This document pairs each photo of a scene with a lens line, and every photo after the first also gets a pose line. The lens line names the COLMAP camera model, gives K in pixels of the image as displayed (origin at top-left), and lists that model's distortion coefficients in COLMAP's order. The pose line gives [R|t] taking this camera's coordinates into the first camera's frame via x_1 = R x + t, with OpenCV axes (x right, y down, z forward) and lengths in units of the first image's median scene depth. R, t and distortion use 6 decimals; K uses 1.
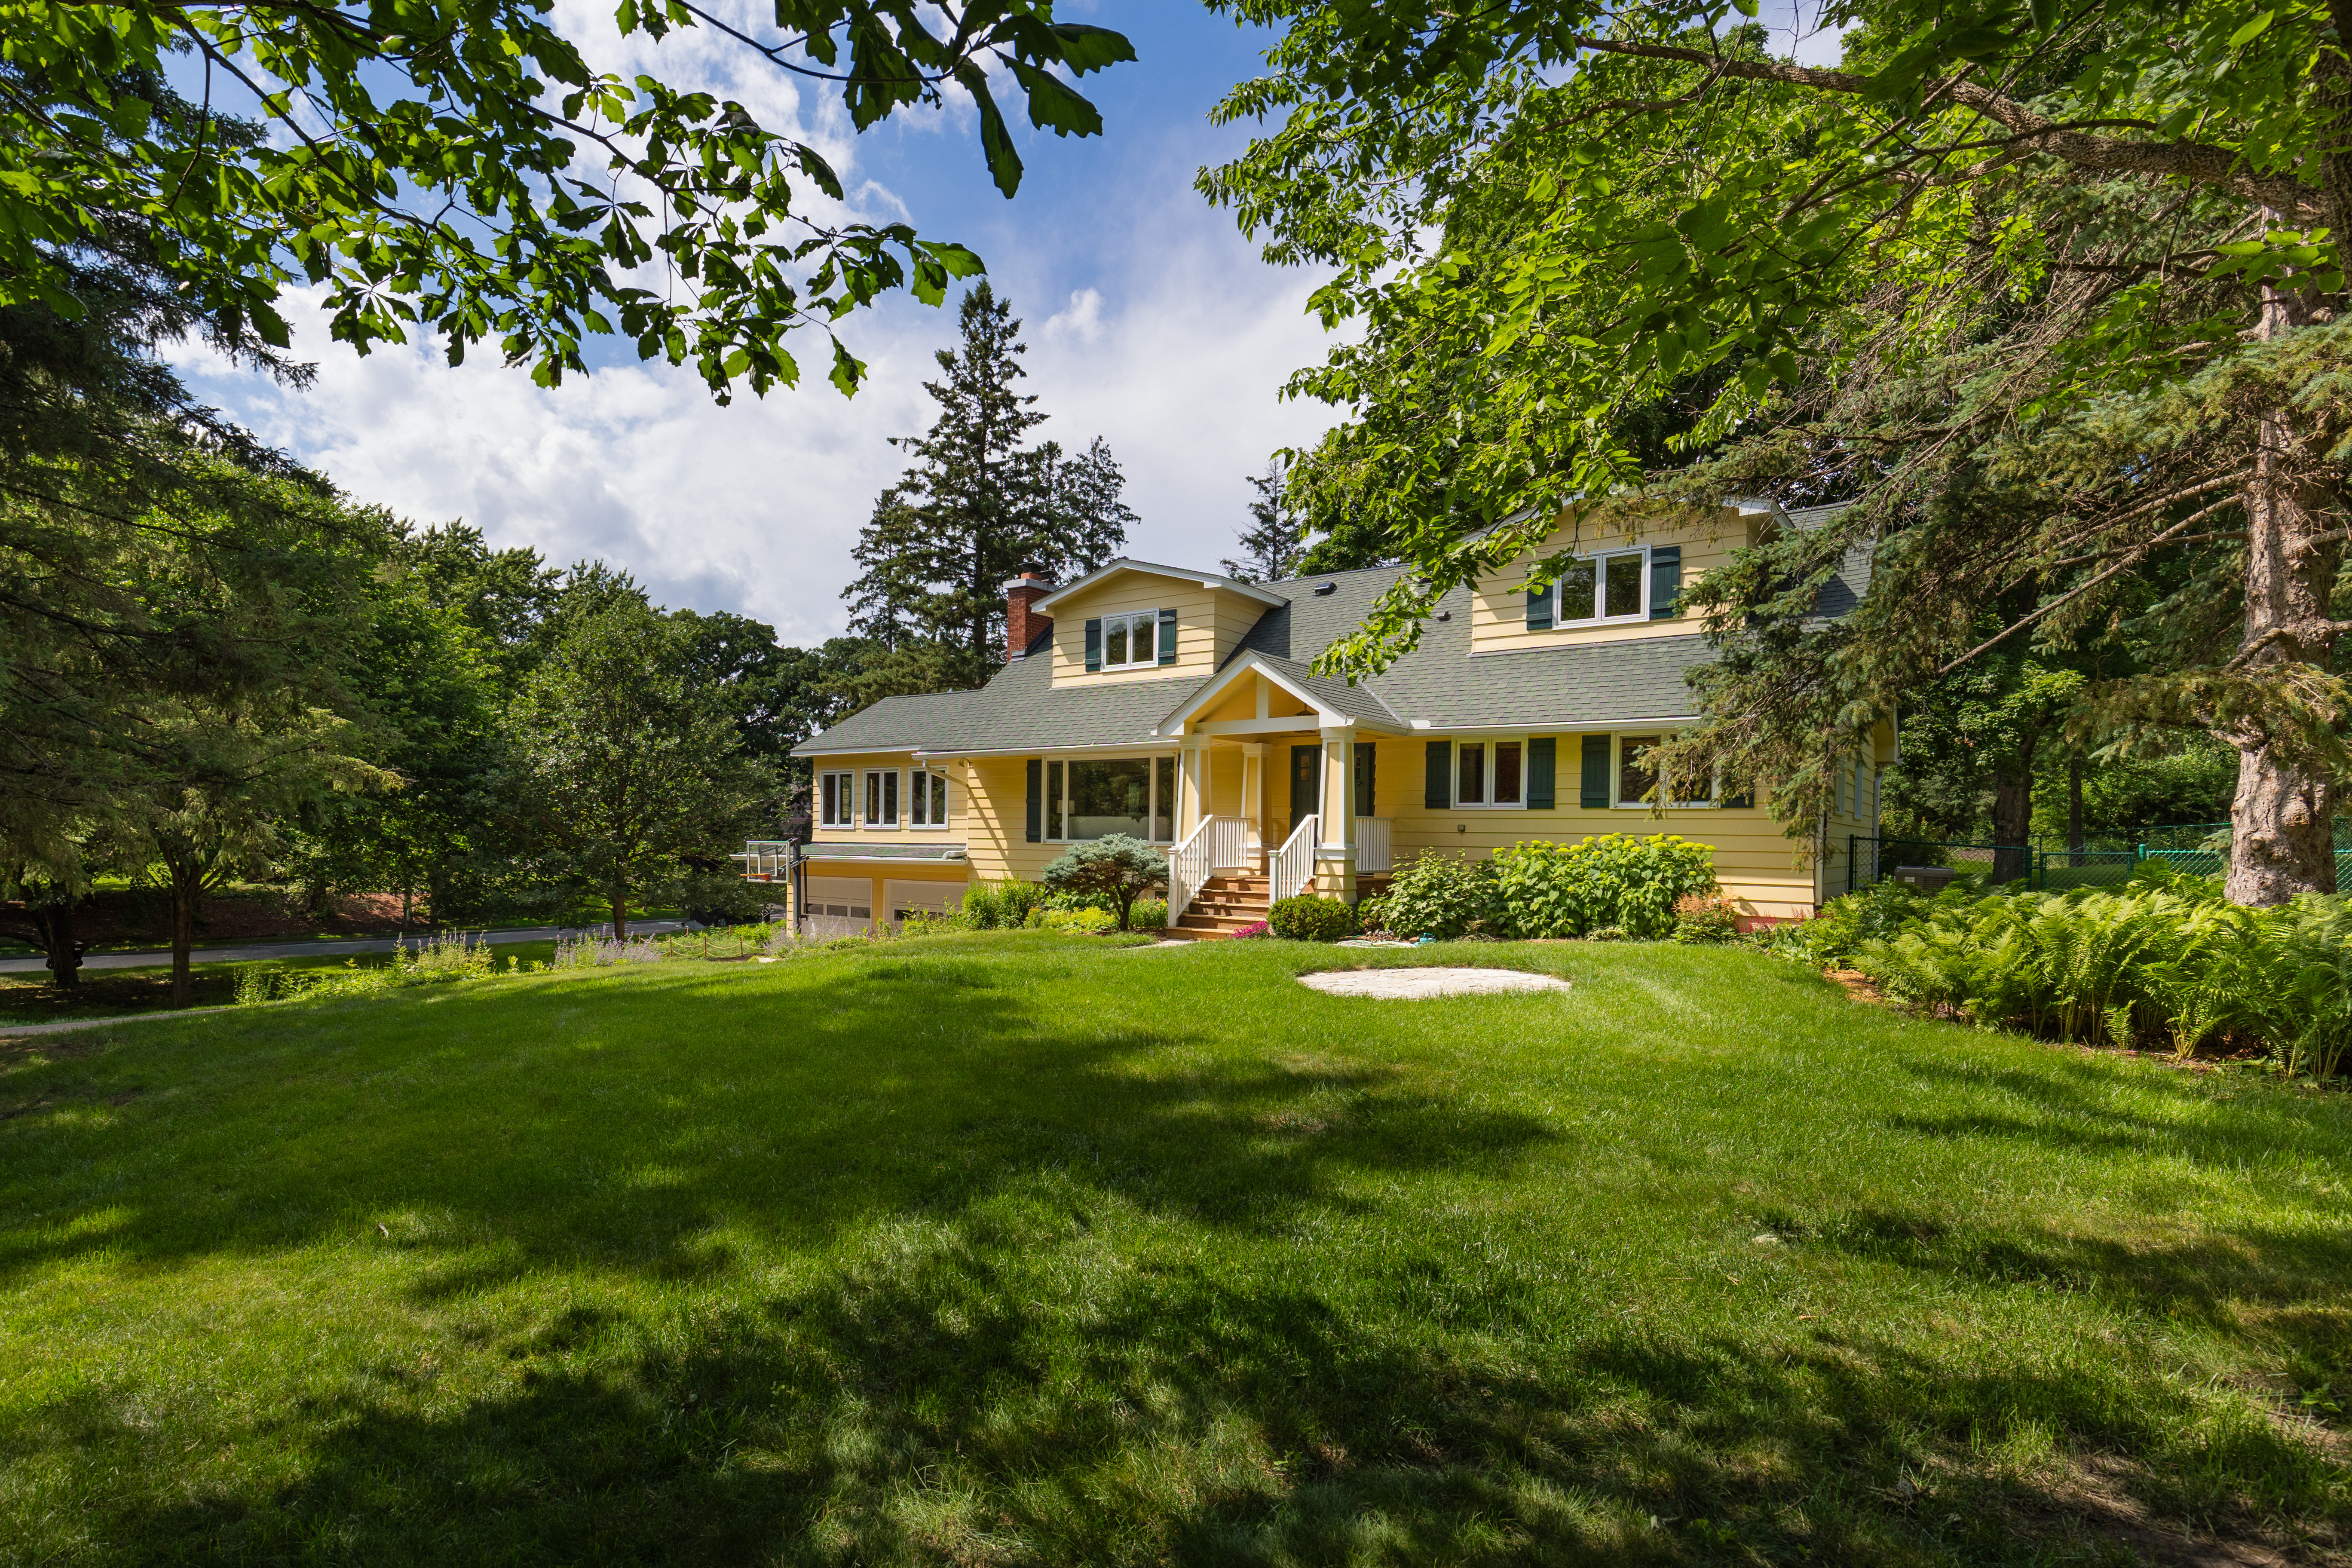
lens RADIAL K [[1057.5, 0, 1168.0], [0, 1057.5, 789.7], [0, 0, 1]] dist [0.013530, -0.000185]
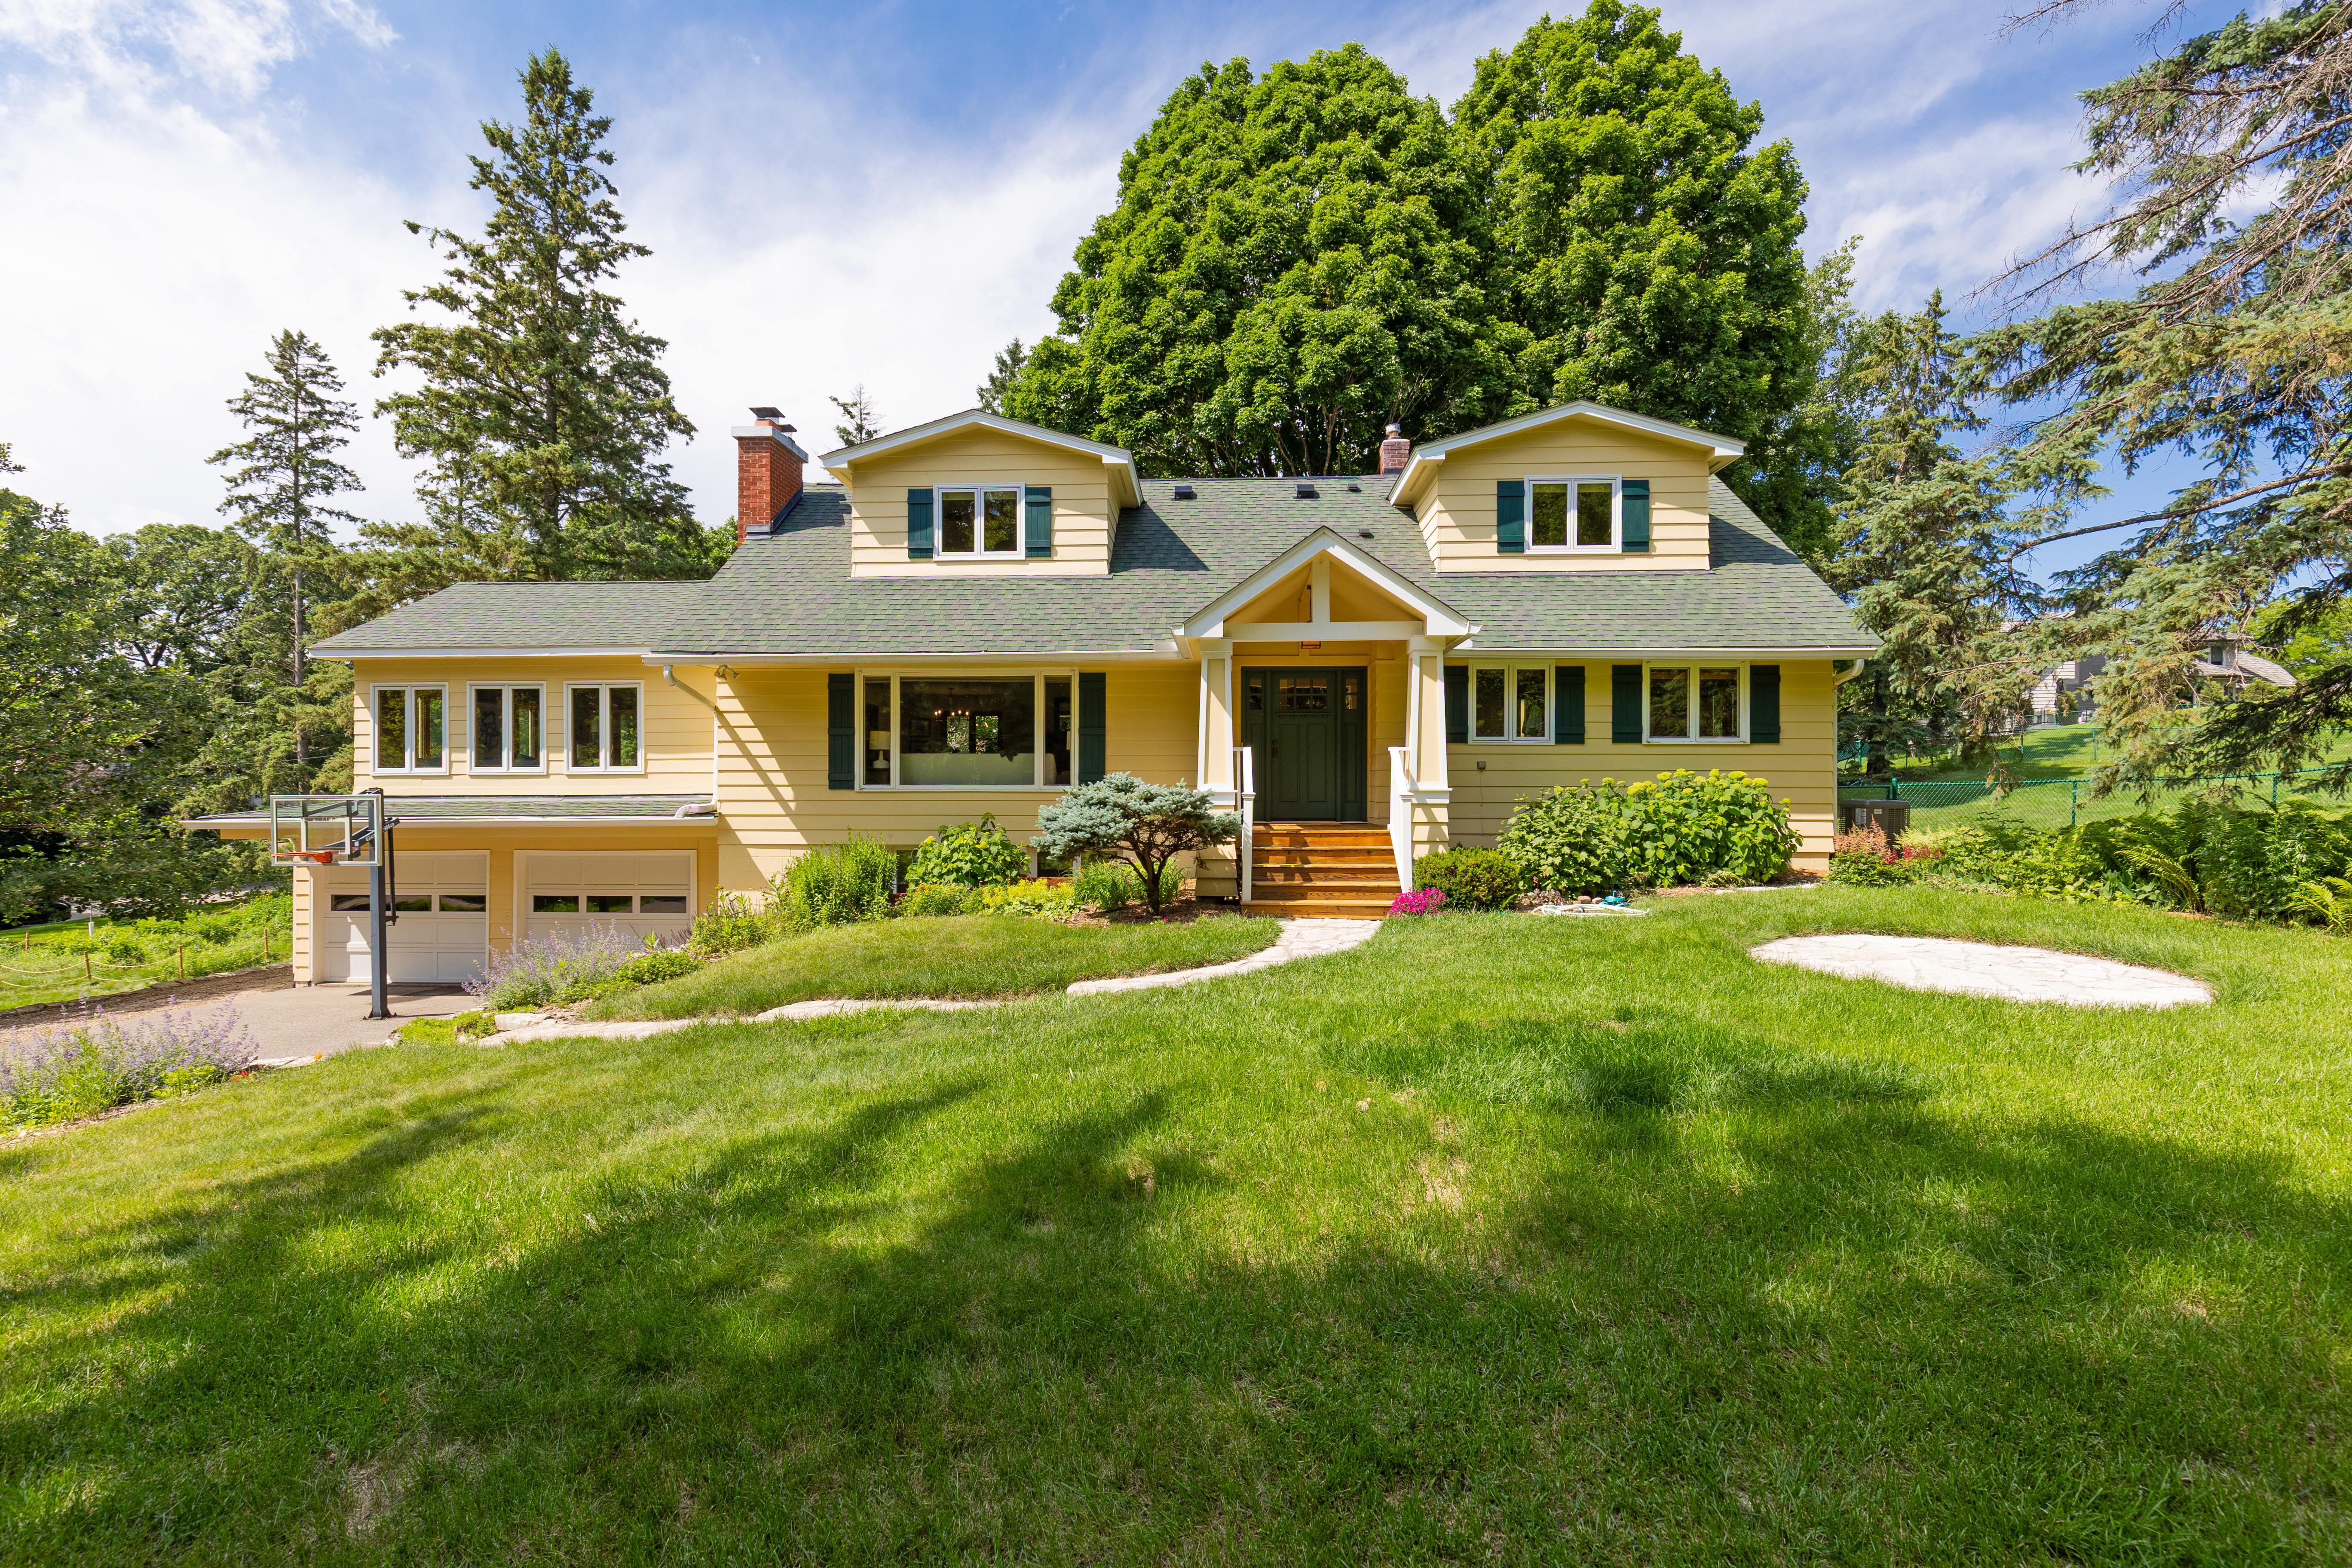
lens RADIAL K [[963.1, 0, 1173.9], [0, 963.1, 762.1], [0, 0, 1]] dist [-0.000969, -0.000473]
pose [[0.861119, 0.002462, 0.508397, -0.262788], [-0.012300, 0.999796, 0.015991, 0.017978], [-0.508254, -0.020023, 0.860974, 0.329355]]
